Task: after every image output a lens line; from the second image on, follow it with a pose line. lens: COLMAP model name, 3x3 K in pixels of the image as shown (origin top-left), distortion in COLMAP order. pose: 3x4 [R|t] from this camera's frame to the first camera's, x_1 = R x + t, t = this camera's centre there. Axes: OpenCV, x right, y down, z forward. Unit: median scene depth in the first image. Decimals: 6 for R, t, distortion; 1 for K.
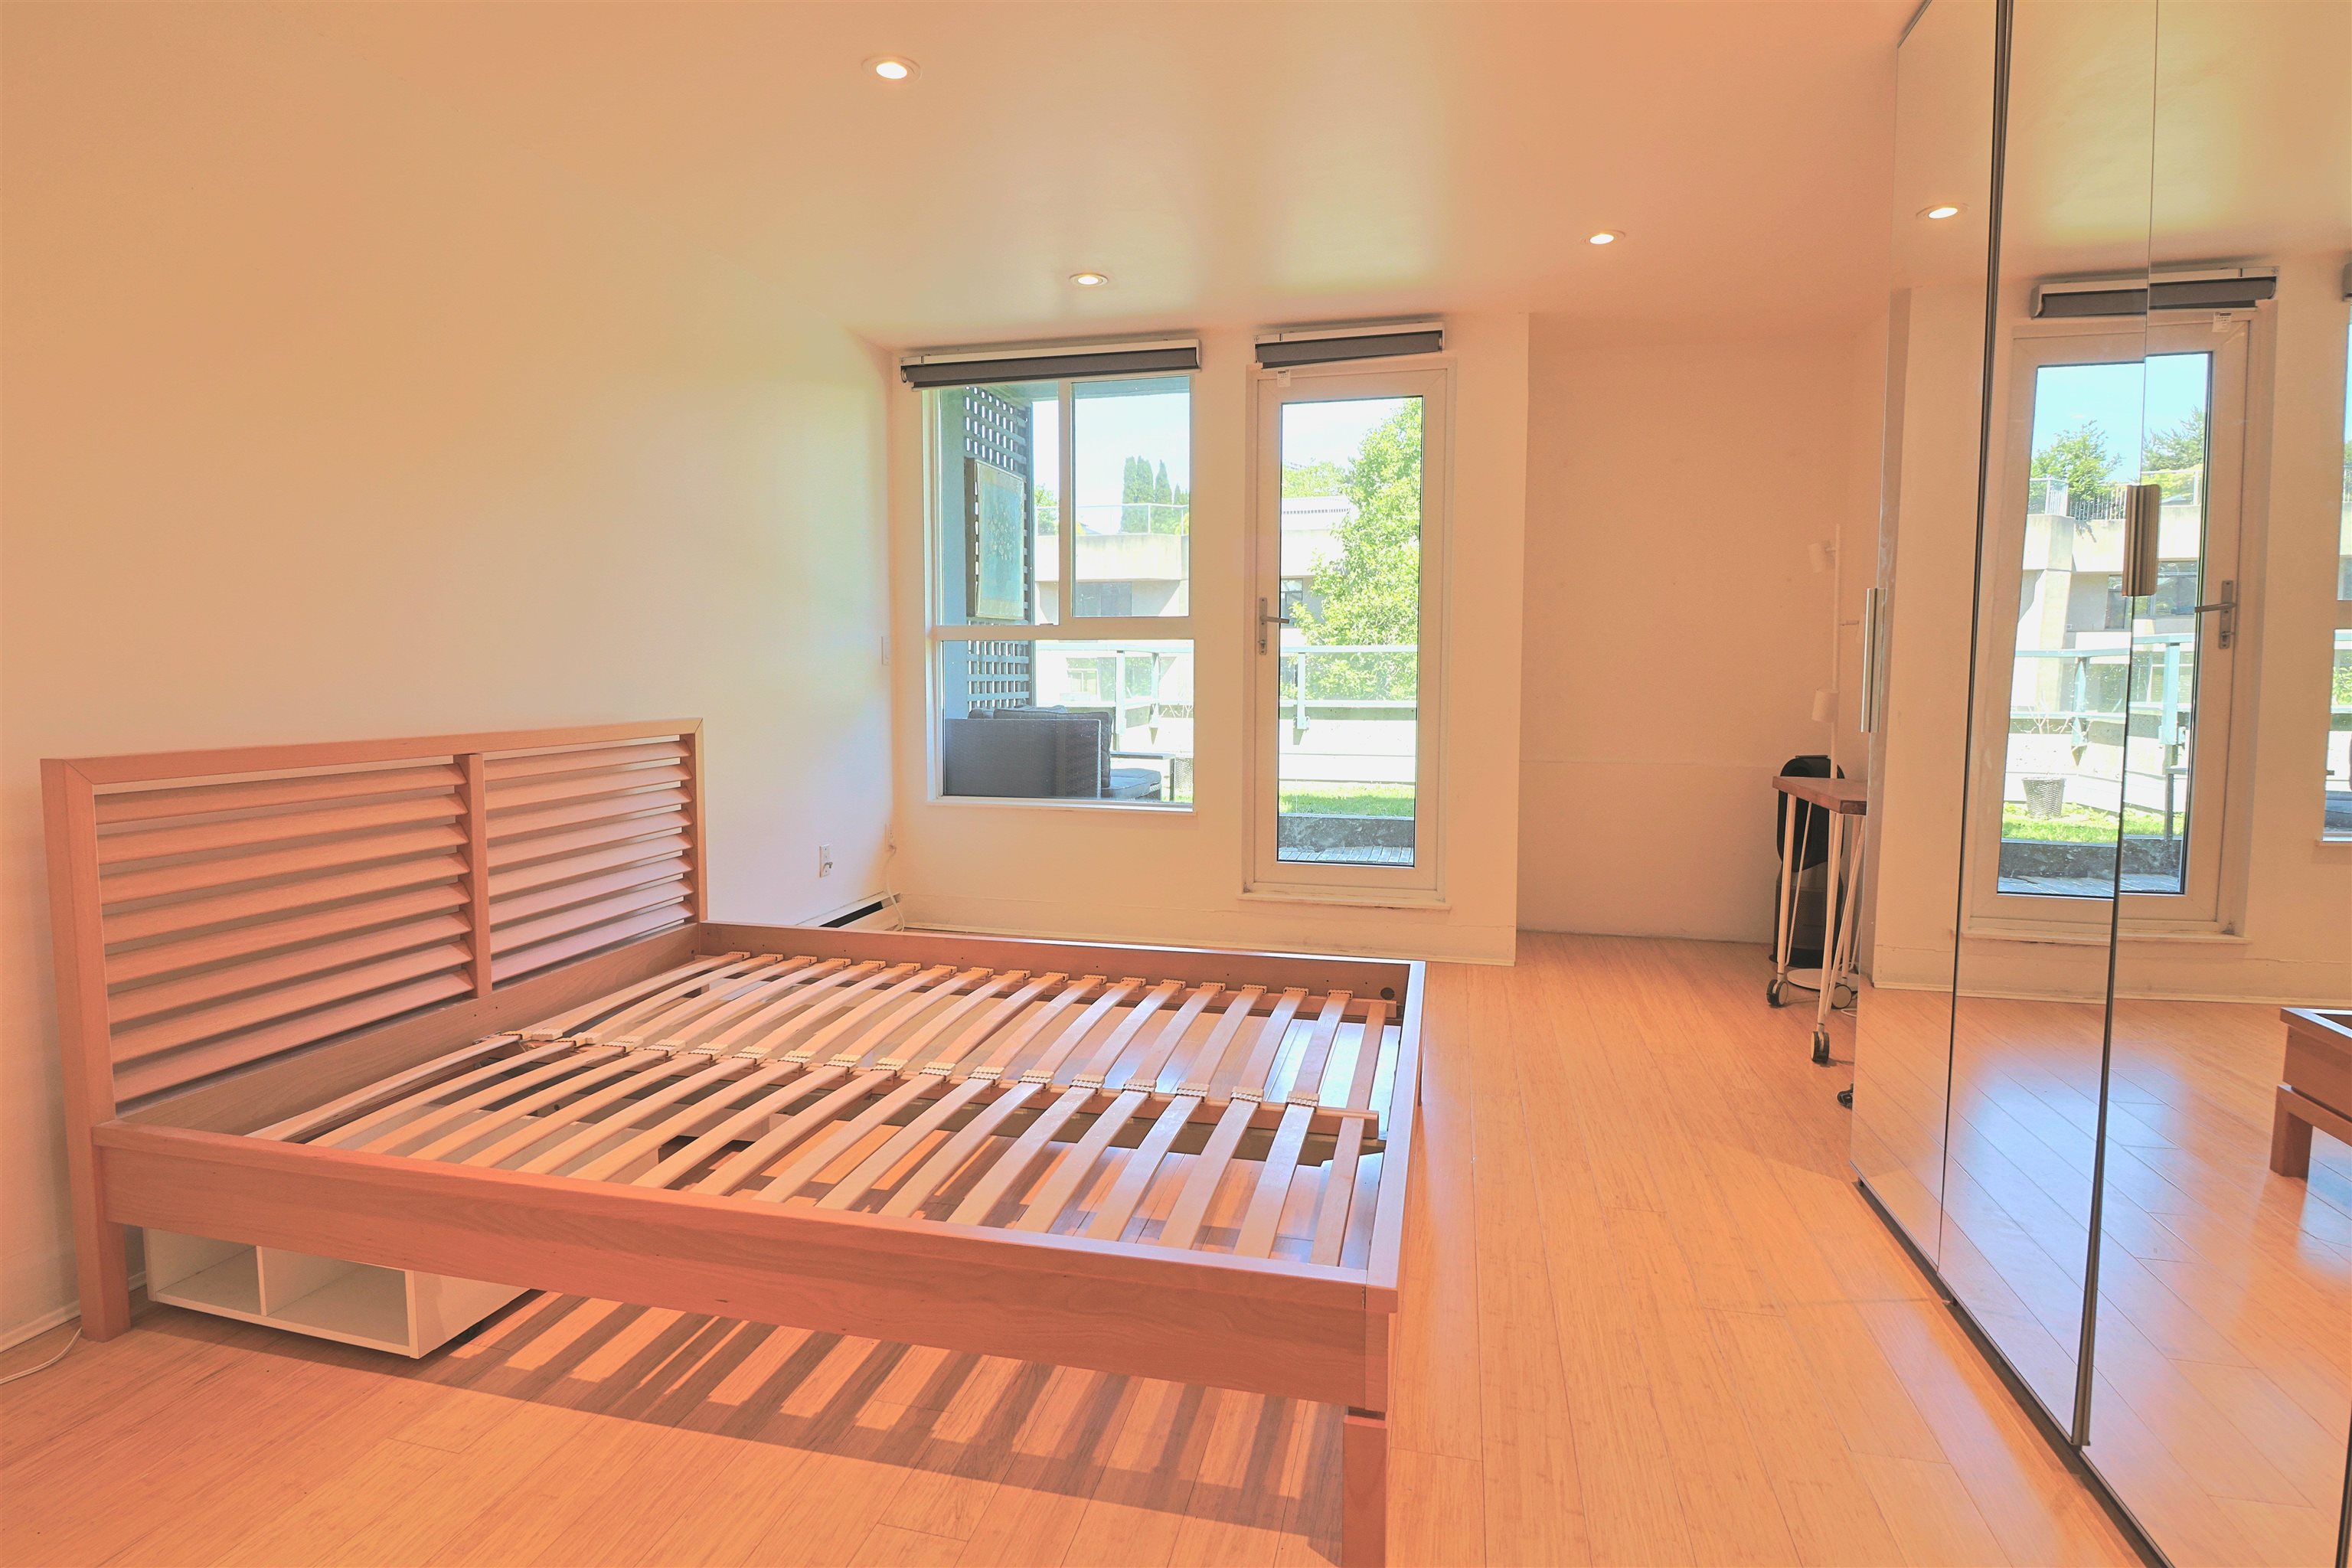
lens RADIAL K [[1205.6, 0, 1150.4], [0, 1205.6, 751.4], [0, 0, 1]] dist [-0.013883, -0.002505]
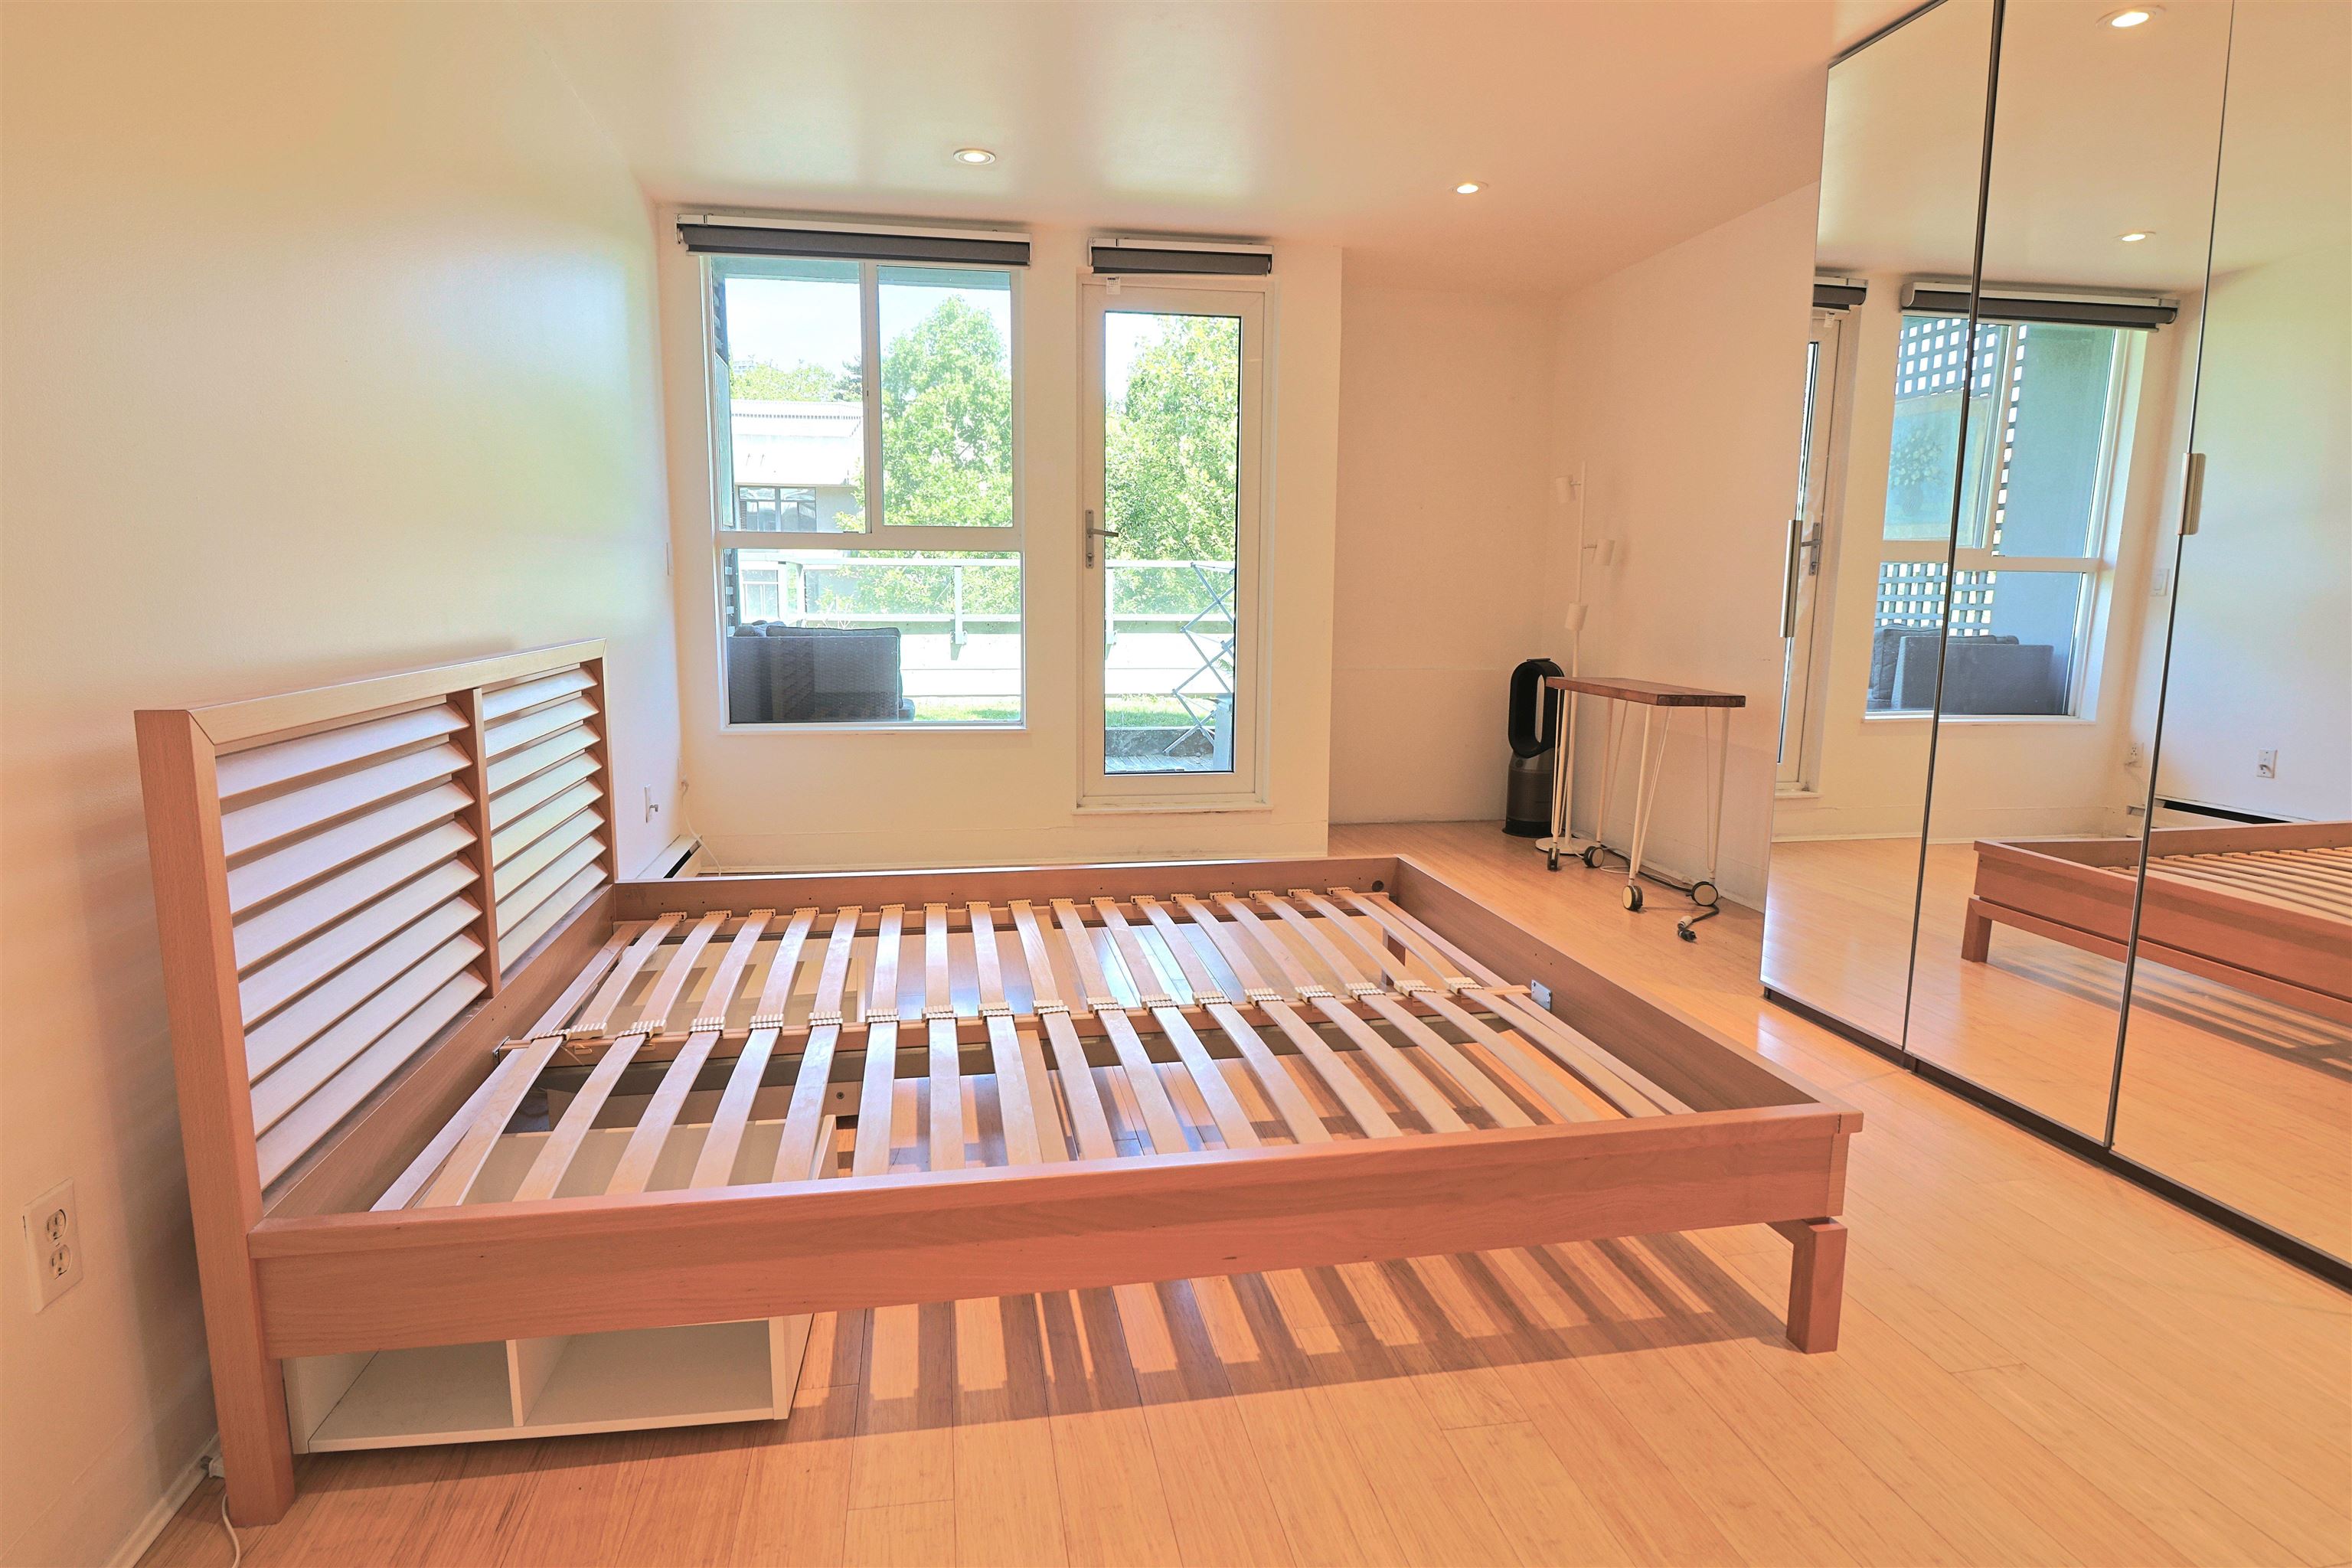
lens RADIAL K [[1205.6, 0, 1133.1], [0, 1205.6, 754.5], [0, 0, 1]] dist [-0.013883, -0.002505]
pose [[0.915825, -0.048652, 0.398620, -0.289605], [0.019069, 0.996783, 0.077847, -0.004360], [-0.401125, -0.063693, 0.913806, 0.071406]]
